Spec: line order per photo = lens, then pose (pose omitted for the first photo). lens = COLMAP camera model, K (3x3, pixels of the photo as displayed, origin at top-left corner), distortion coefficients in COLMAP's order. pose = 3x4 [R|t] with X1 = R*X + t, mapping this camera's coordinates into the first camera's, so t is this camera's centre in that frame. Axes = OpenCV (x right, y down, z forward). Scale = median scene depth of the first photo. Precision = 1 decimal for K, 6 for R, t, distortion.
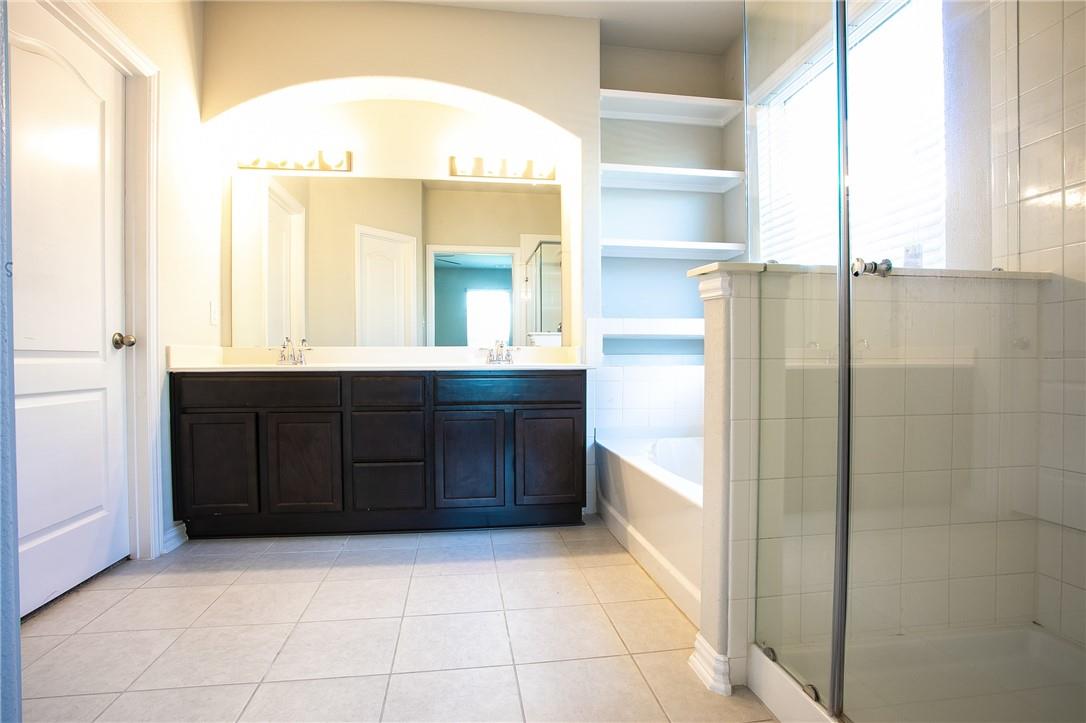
lens RADIAL K [[549.1, 0, 546.0], [0, 549.1, 366.3], [0, 0, 1]] dist [-0.039897, 0.000601]
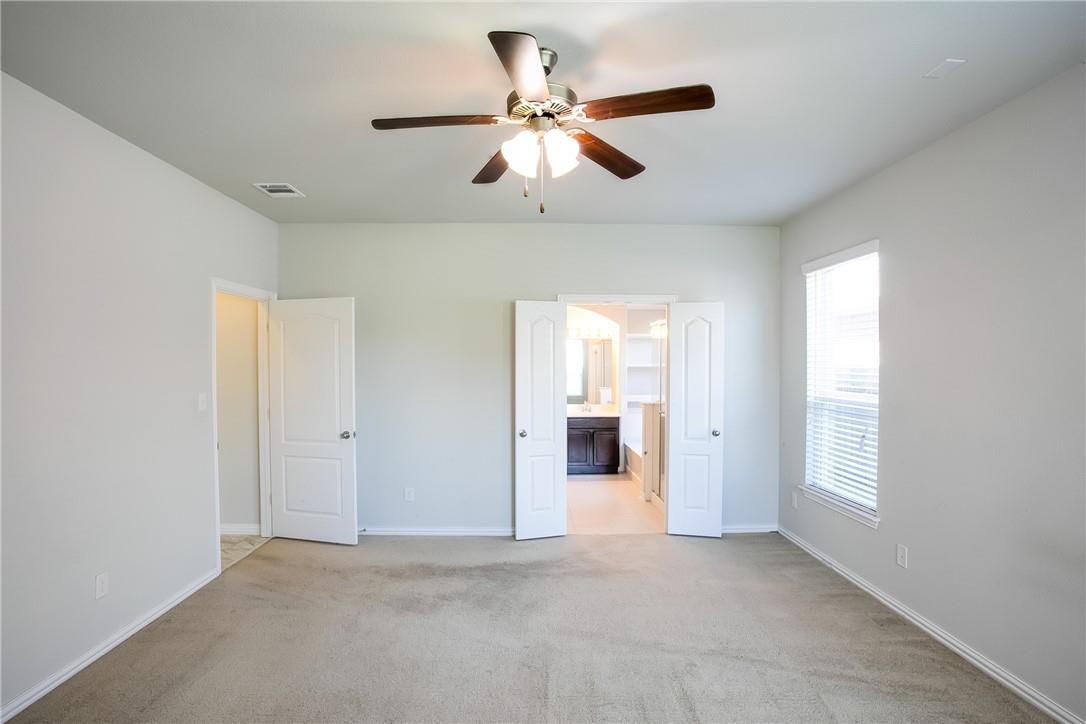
lens RADIAL K [[551.8, 0, 538.4], [0, 551.8, 361.9], [0, 0, 1]] dist [-0.021675, 0.001365]
pose [[0.990740, 0.002864, -0.135743, 0.043849], [-0.004386, 0.999931, -0.010917, -0.234402], [0.135702, 0.011411, 0.990684, -1.778850]]
